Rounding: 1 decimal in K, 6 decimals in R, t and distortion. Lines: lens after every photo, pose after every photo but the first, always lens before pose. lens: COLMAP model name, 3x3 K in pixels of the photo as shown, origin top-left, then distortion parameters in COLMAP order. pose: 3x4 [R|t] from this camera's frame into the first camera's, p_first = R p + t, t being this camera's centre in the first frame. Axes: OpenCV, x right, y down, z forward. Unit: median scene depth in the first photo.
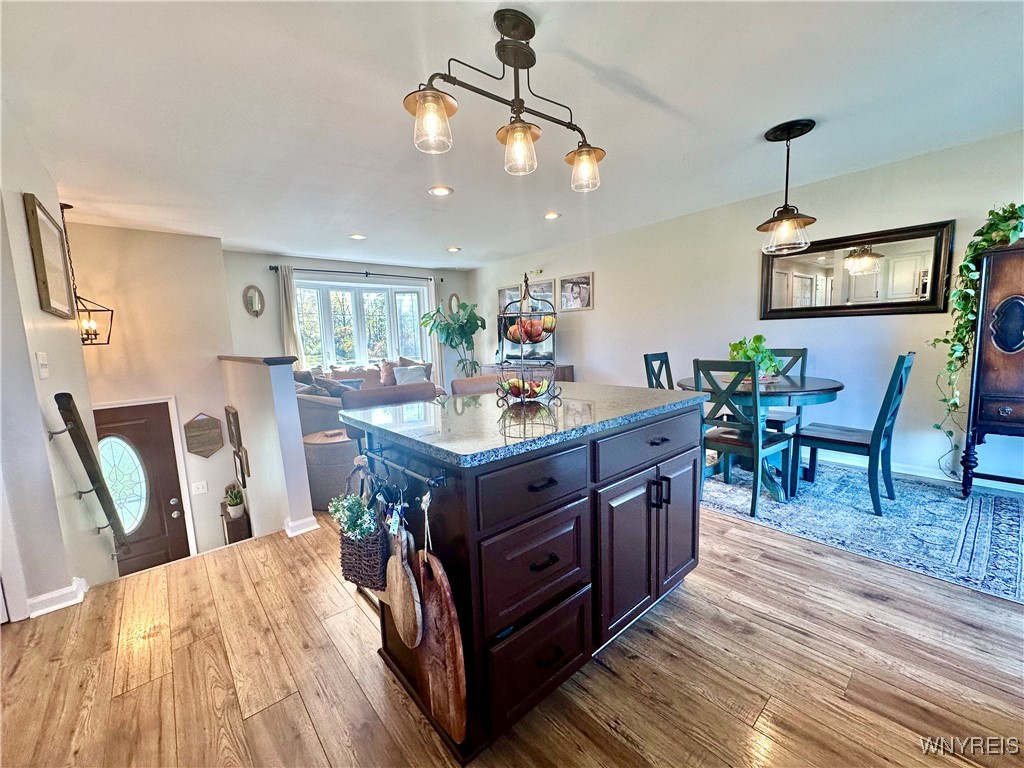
lens RADIAL K [[416.4, 0, 508.6], [0, 416.4, 387.6], [0, 0, 1]] dist [-0.004040, -0.000054]
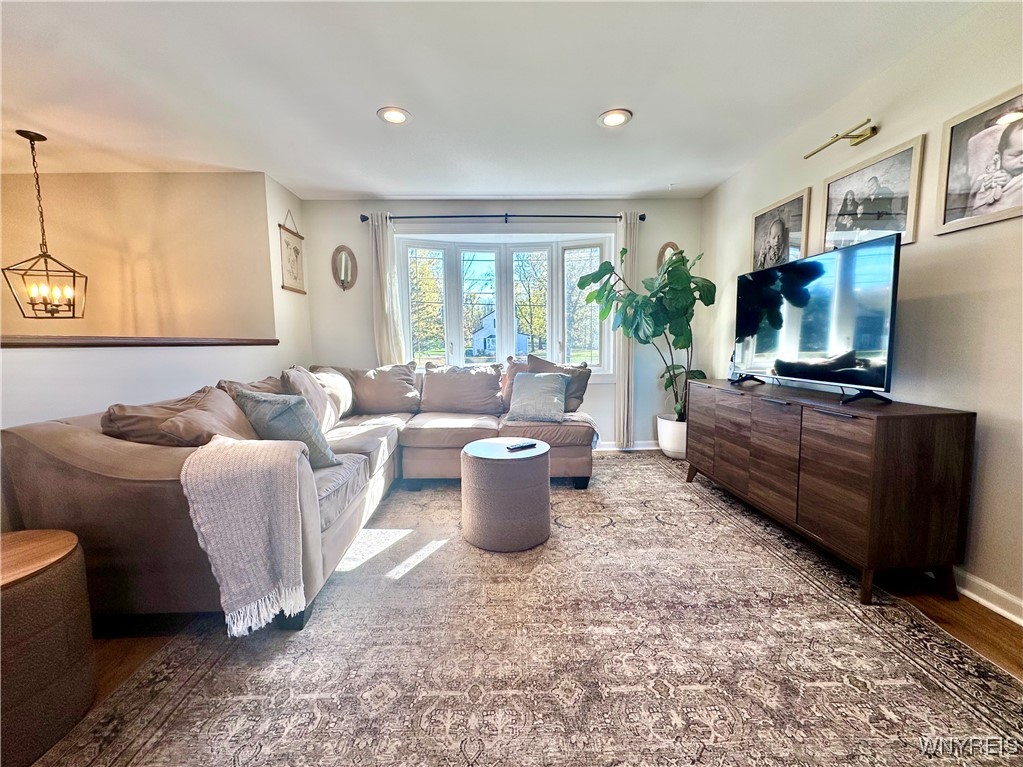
lens RADIAL K [[416.0, 0, 517.0], [0, 416.0, 384.6], [0, 0, 1]] dist [-0.004040, -0.000054]
pose [[0.787411, 0.092854, -0.609394, 0.071146], [-0.088787, 0.995365, 0.036941, -0.050923], [0.610000, 0.025019, 0.792006, 0.529206]]
